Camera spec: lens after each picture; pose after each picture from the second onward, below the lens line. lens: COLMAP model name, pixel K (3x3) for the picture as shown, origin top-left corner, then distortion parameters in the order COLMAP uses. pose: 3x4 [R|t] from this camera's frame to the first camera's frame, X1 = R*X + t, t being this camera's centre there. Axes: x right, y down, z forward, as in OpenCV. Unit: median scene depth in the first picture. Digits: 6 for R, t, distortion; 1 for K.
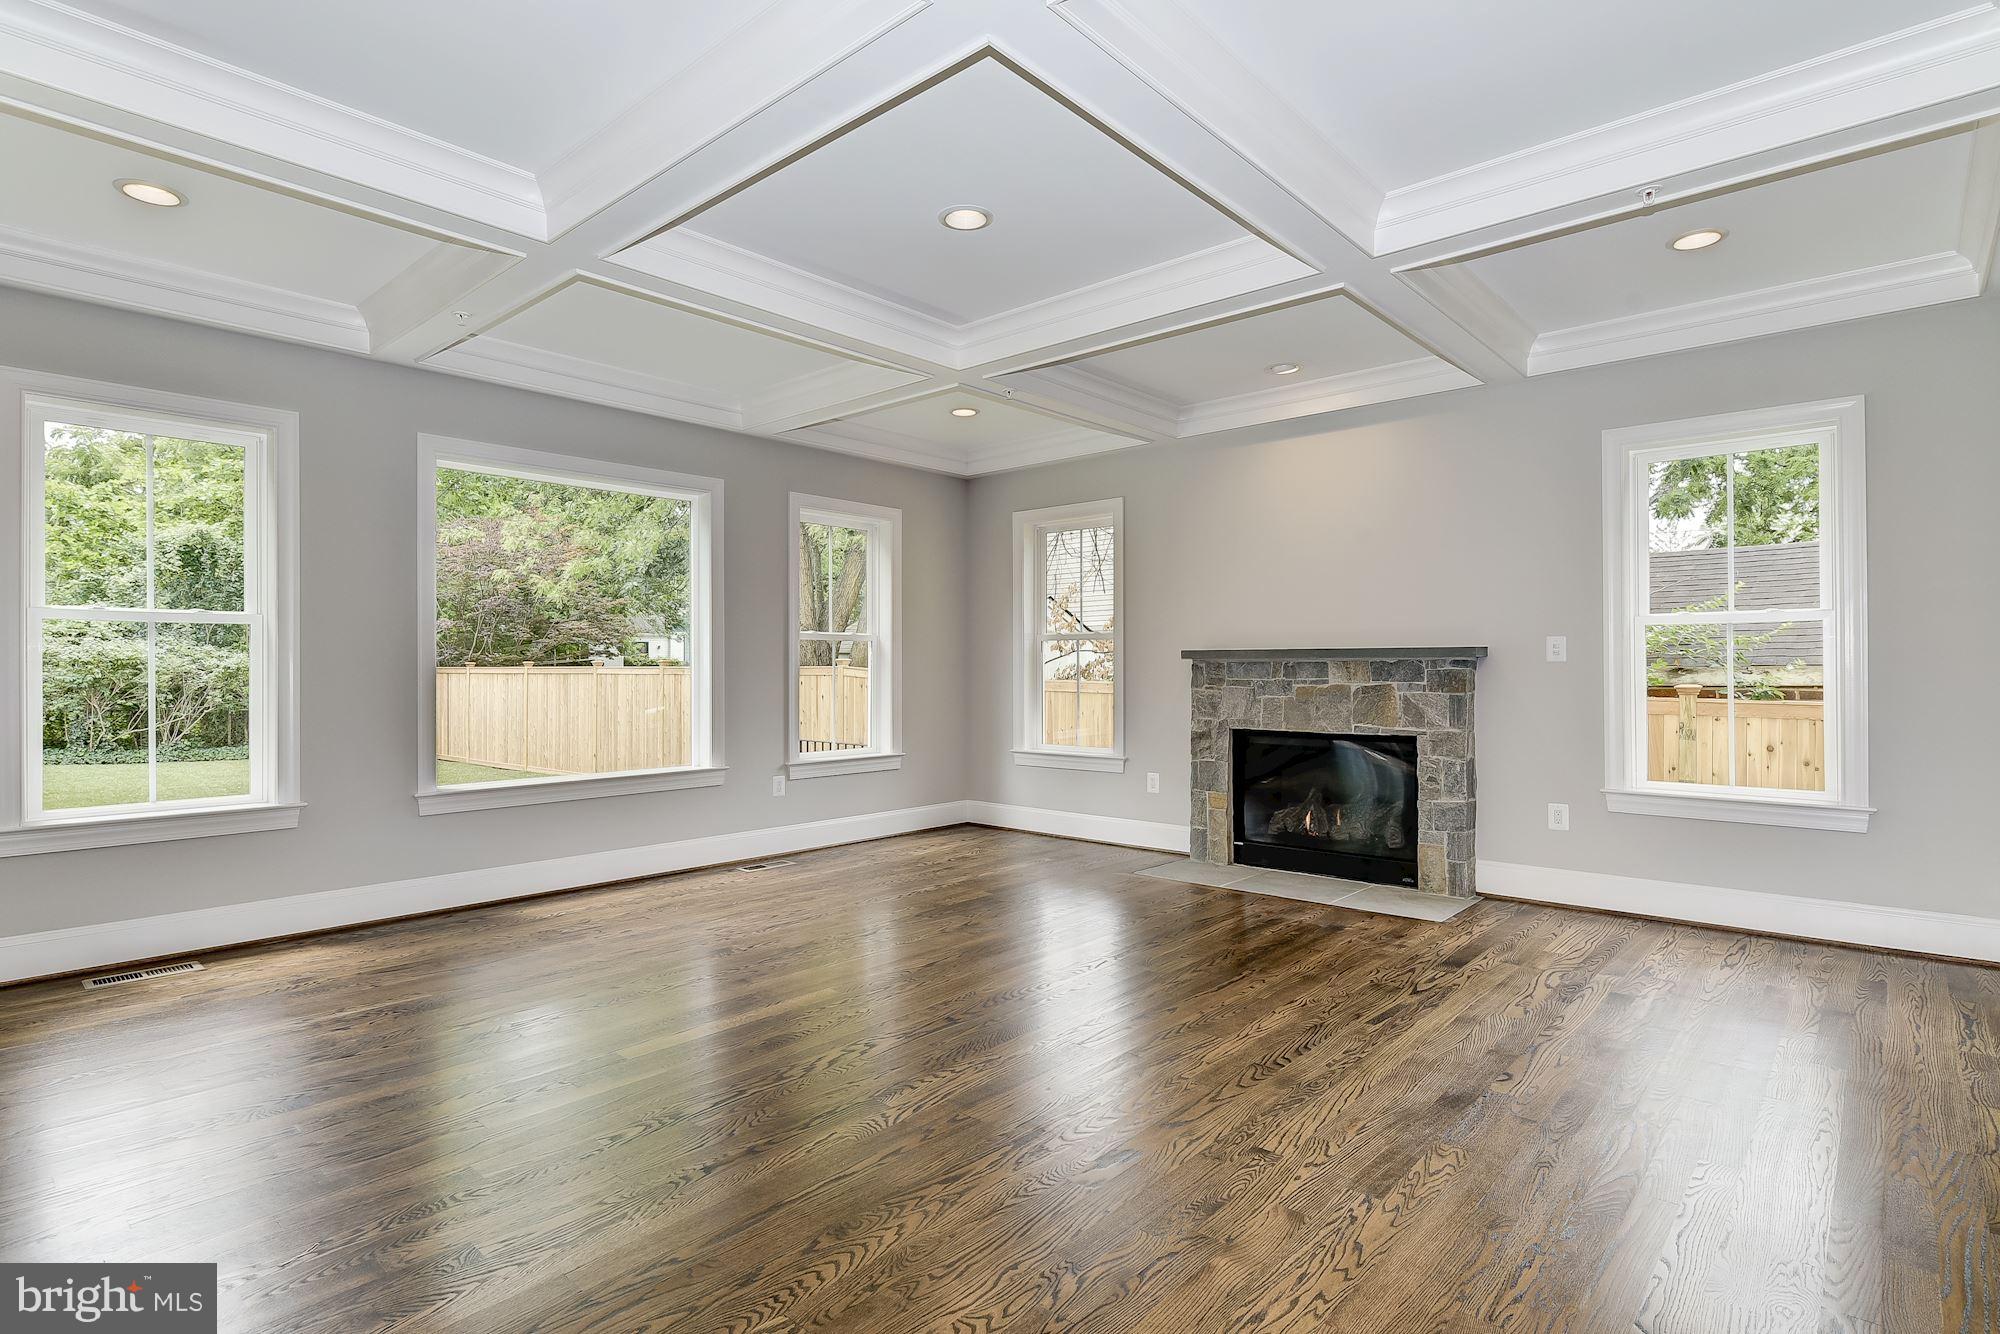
lens RADIAL K [[1016.8, 0, 995.5], [0, 1016.8, 661.6], [0, 0, 1]] dist [-0.007493, 0.003593]
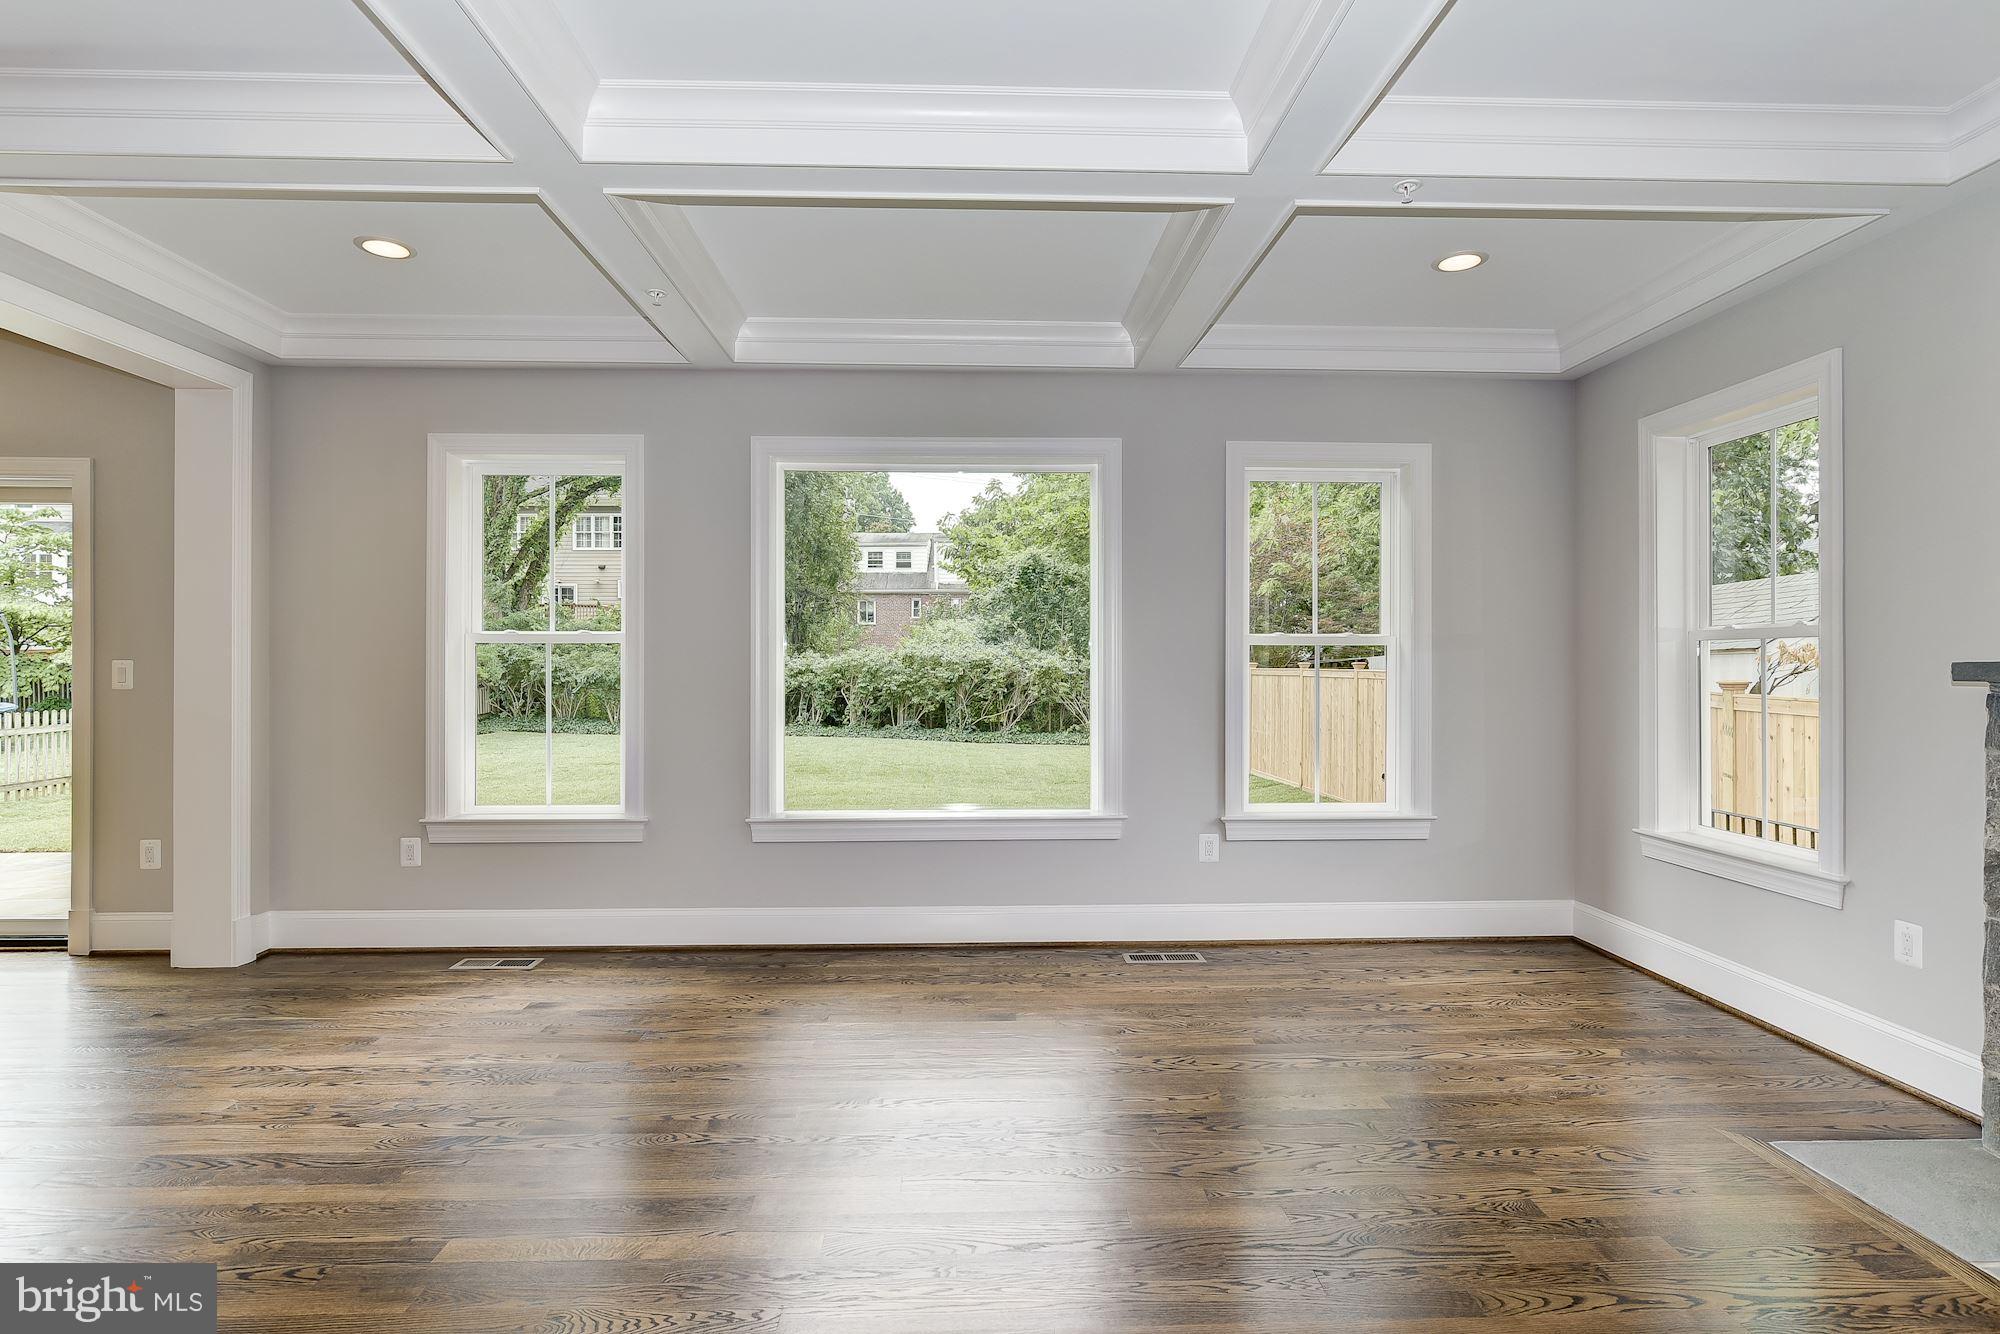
lens RADIAL K [[1016.8, 0, 983.8], [0, 1016.8, 672.8], [0, 0, 1]] dist [-0.007493, 0.003593]
pose [[0.685022, 0.007041, -0.728488, 0.185547], [0.004822, 0.999888, 0.014198, -0.013001], [0.728506, -0.013238, 0.684911, 0.342477]]
